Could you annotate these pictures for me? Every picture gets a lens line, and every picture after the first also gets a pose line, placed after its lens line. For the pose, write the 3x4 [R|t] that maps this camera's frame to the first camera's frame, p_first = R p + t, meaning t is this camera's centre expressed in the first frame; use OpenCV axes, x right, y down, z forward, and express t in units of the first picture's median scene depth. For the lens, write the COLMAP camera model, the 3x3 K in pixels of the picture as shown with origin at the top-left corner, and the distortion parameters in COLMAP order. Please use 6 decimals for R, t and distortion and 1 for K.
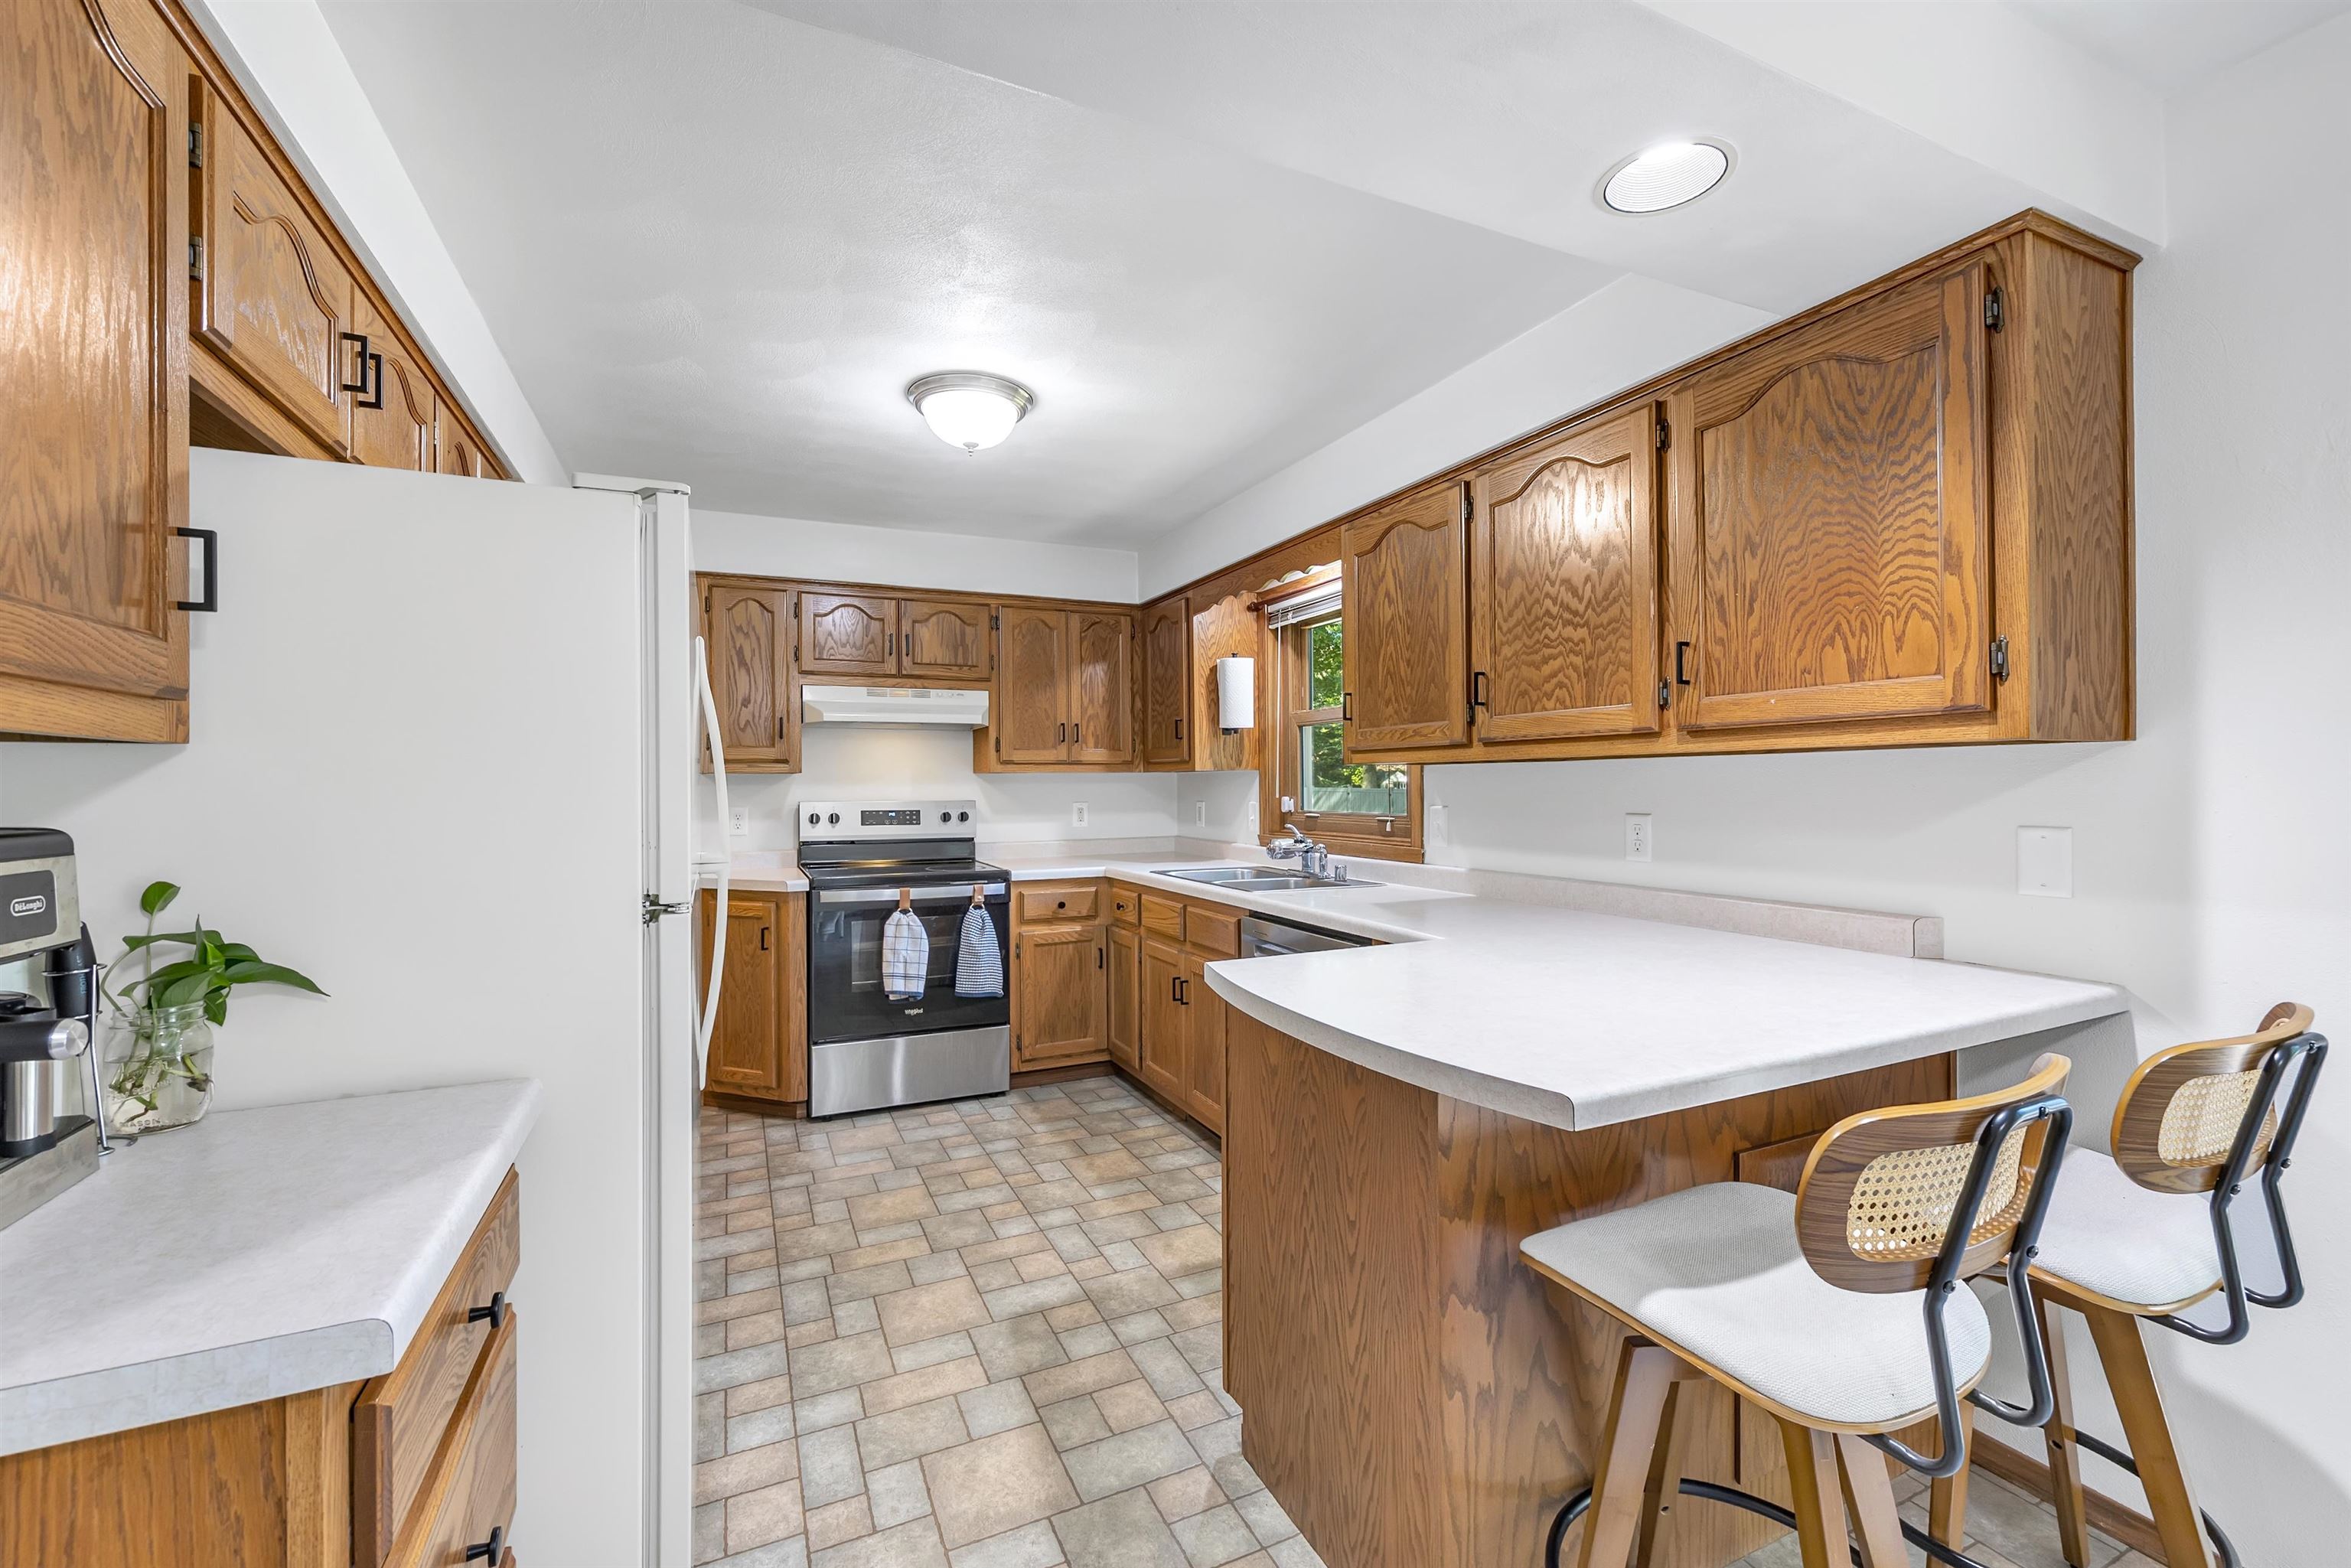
lens RADIAL K [[959.4, 0, 1175.5], [0, 959.4, 784.0], [0, 0, 1]] dist [-0.003963, -0.000108]
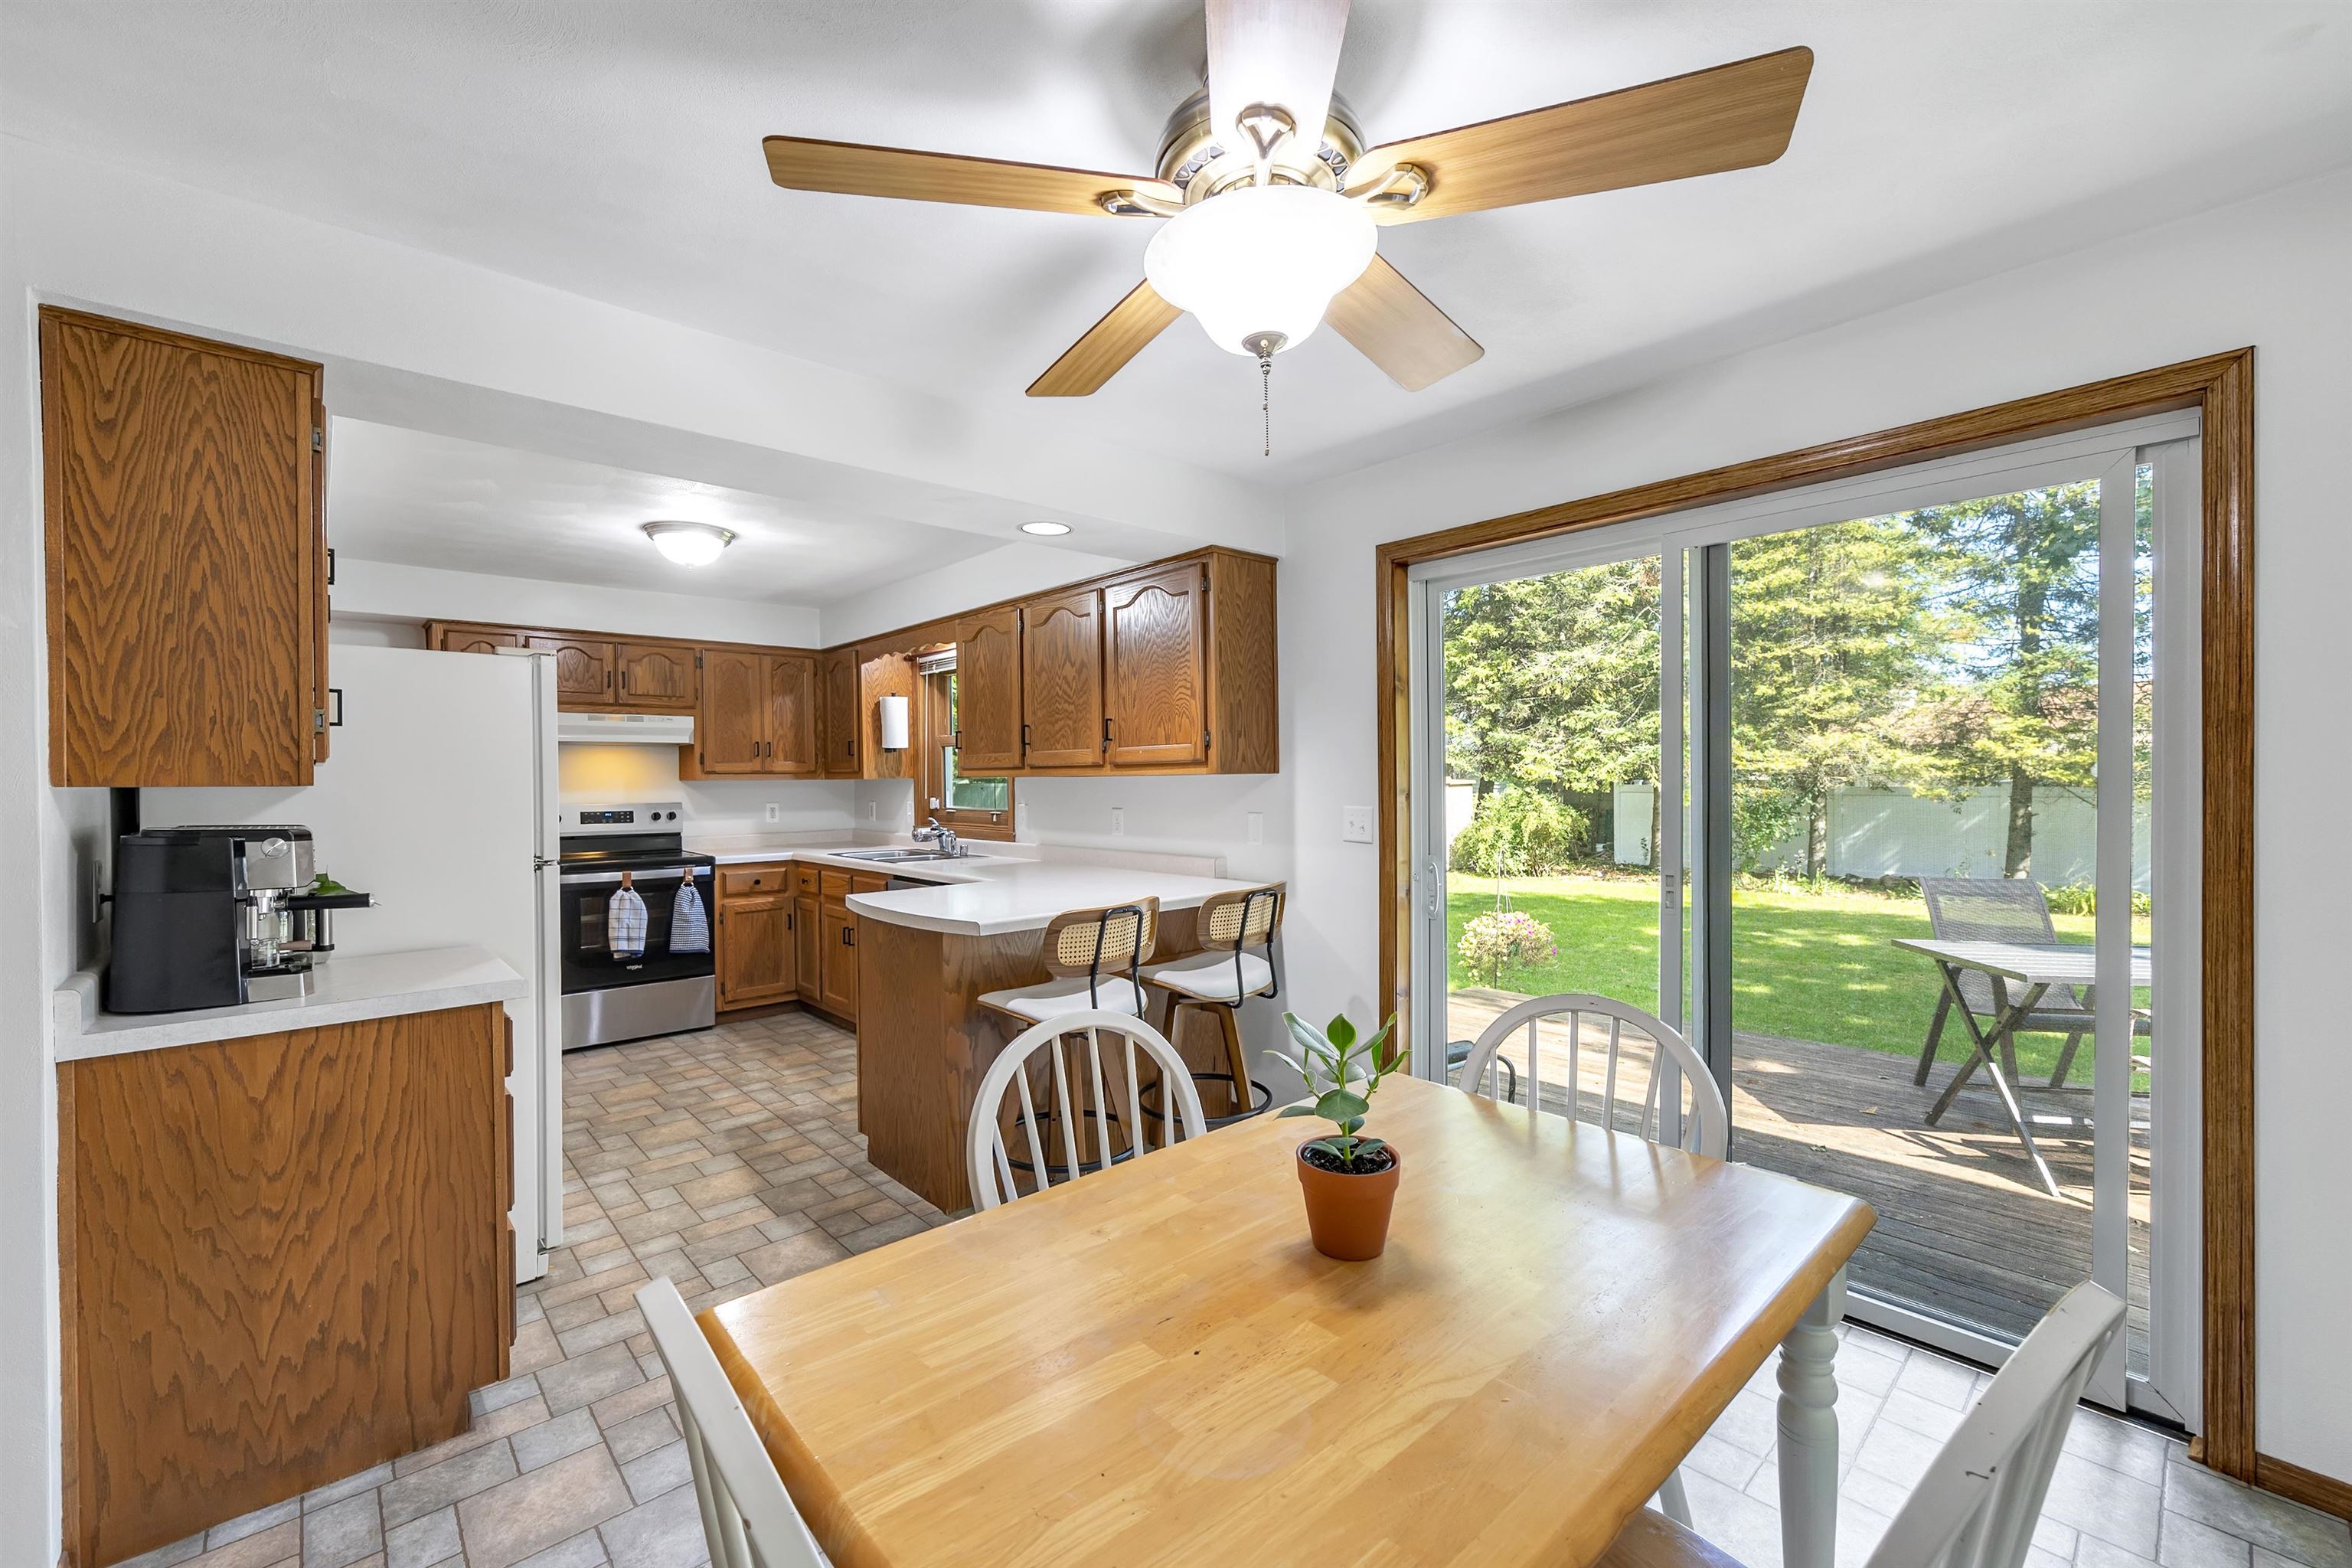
lens RADIAL K [[959.8, 0, 1176.0], [0, 959.8, 784.0], [0, 0, 1]] dist [-0.003963, -0.000108]
pose [[0.956274, -0.005706, 0.292418, 0.050767], [0.003800, 0.999968, 0.007086, -0.016362], [-0.292449, -0.005665, 0.956264, -0.463652]]
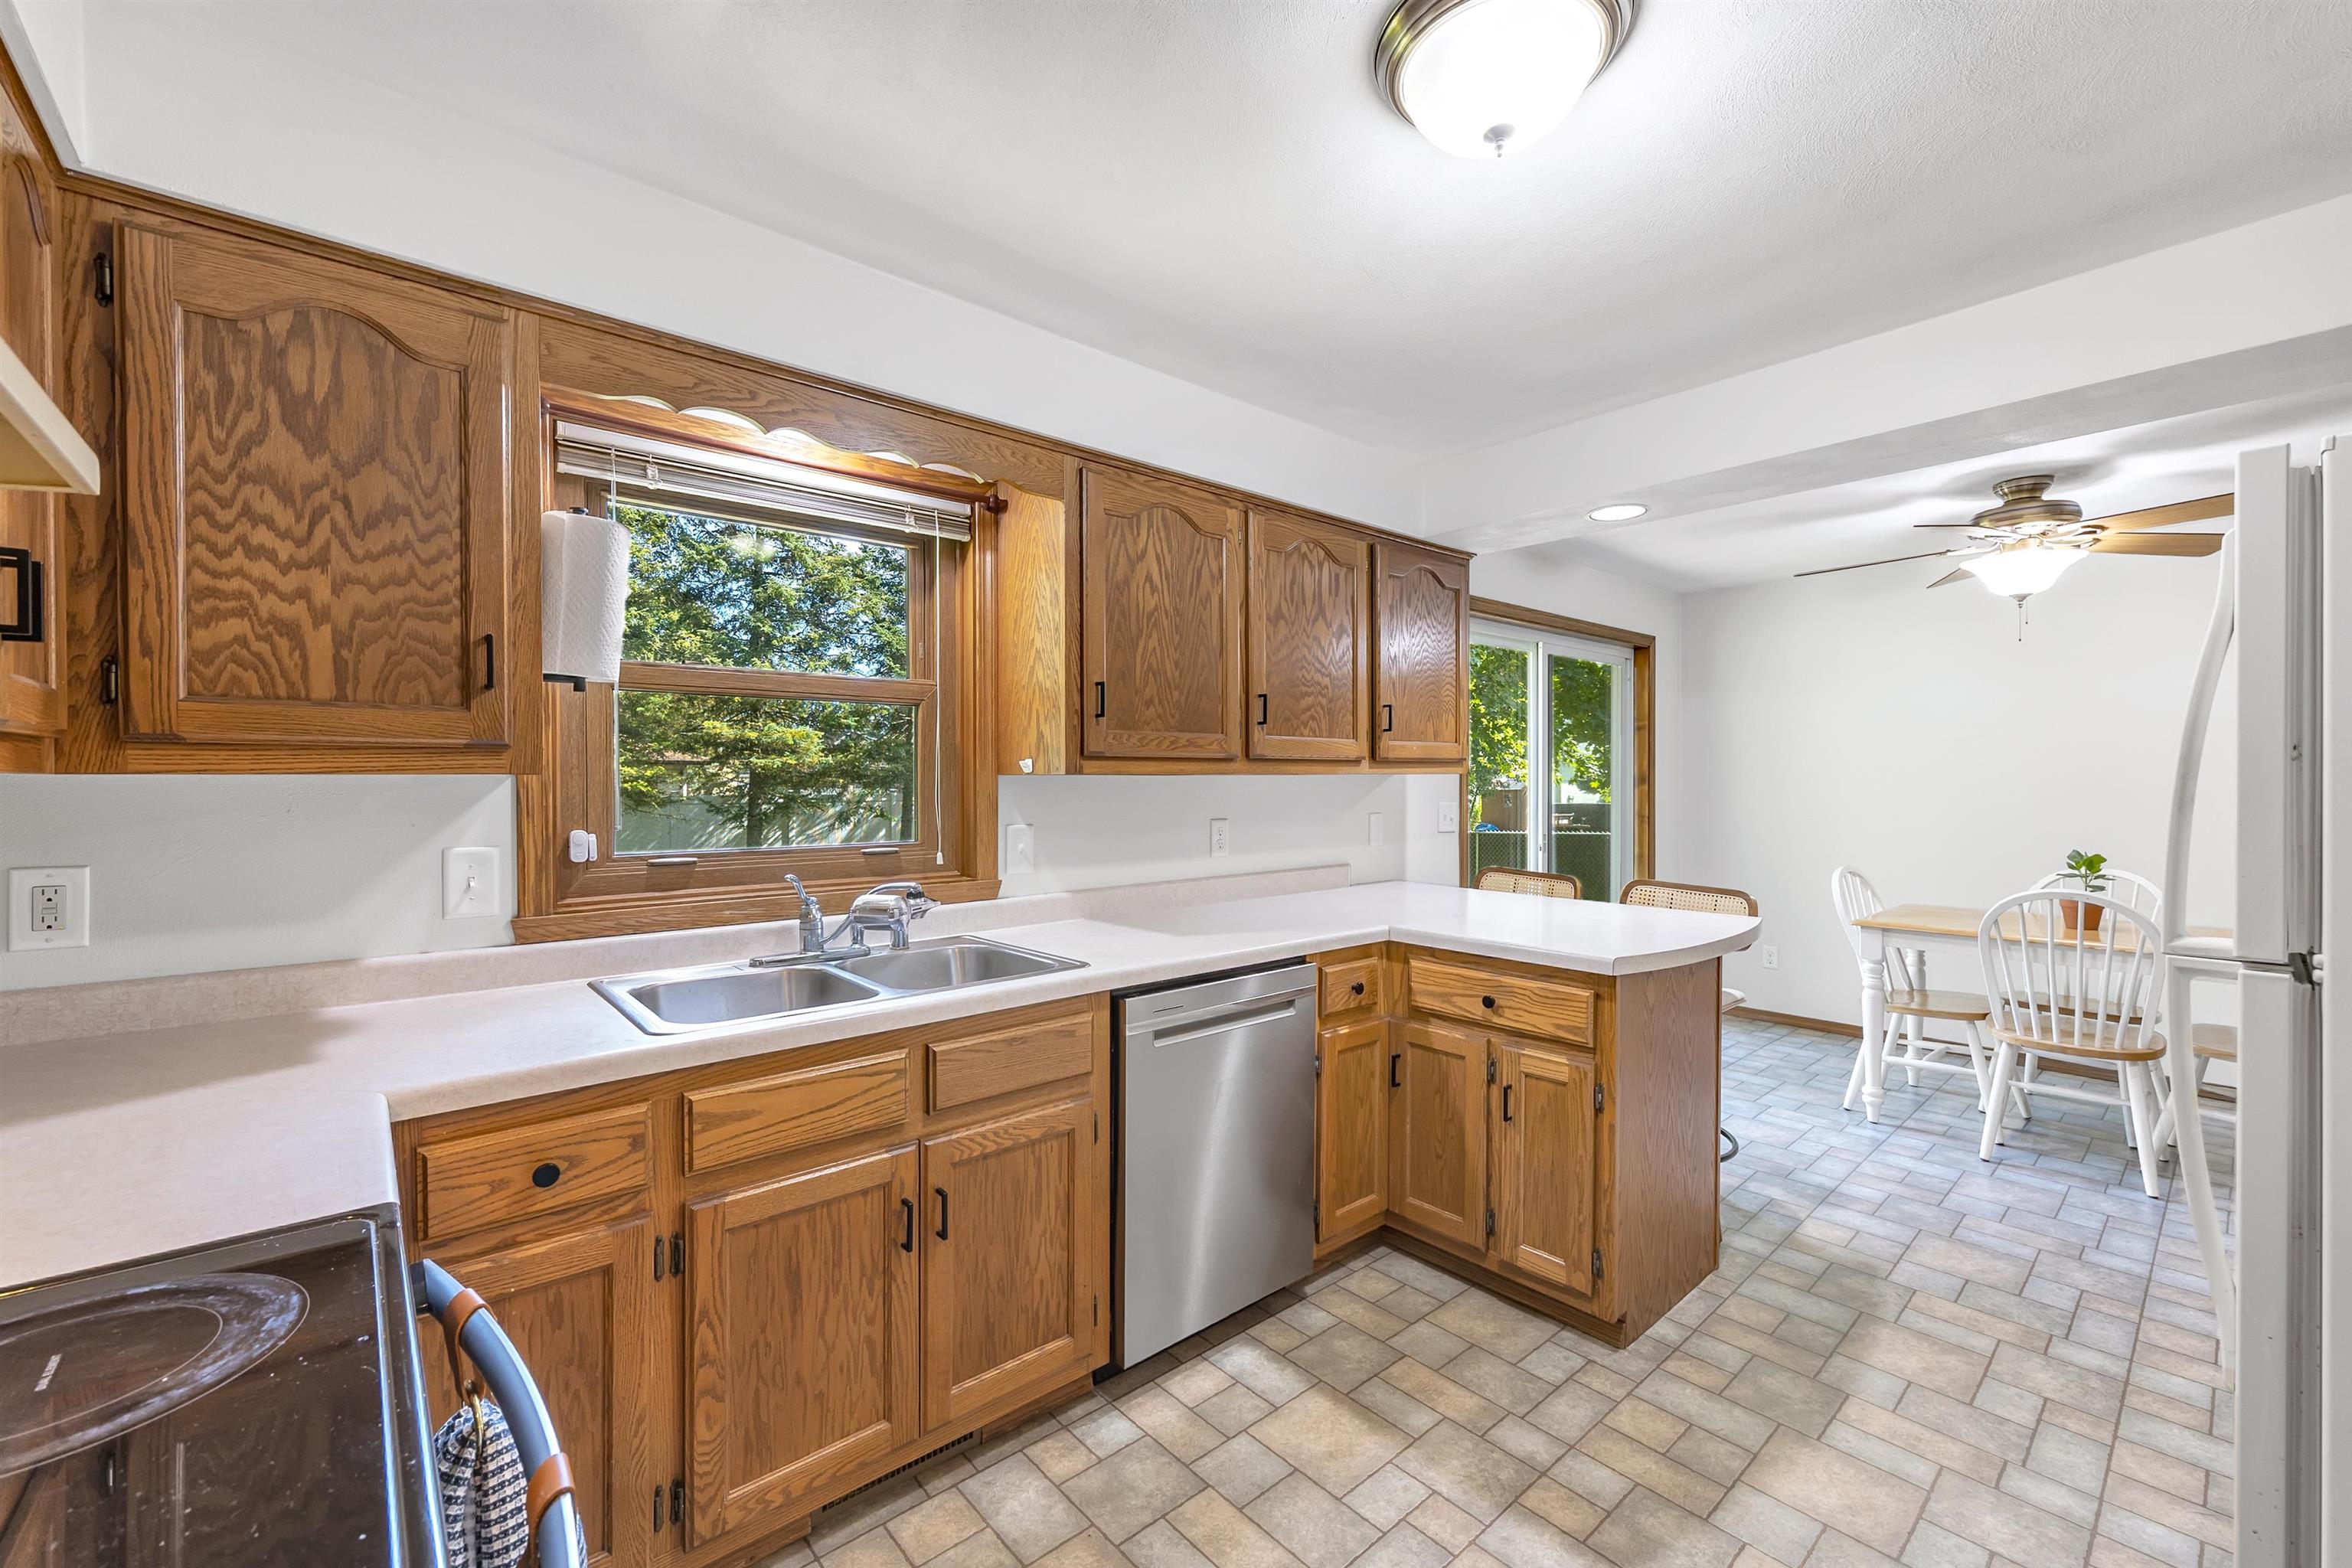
lens RADIAL K [[956.5, 0, 1141.2], [0, 956.5, 780.9], [0, 0, 1]] dist [-0.001614, 0.000019]
pose [[-0.261827, 0.005284, 0.965100, -0.473690], [0.003463, 0.999984, -0.004535, -0.008909], [-0.965109, 0.002155, -0.261841, 0.958277]]
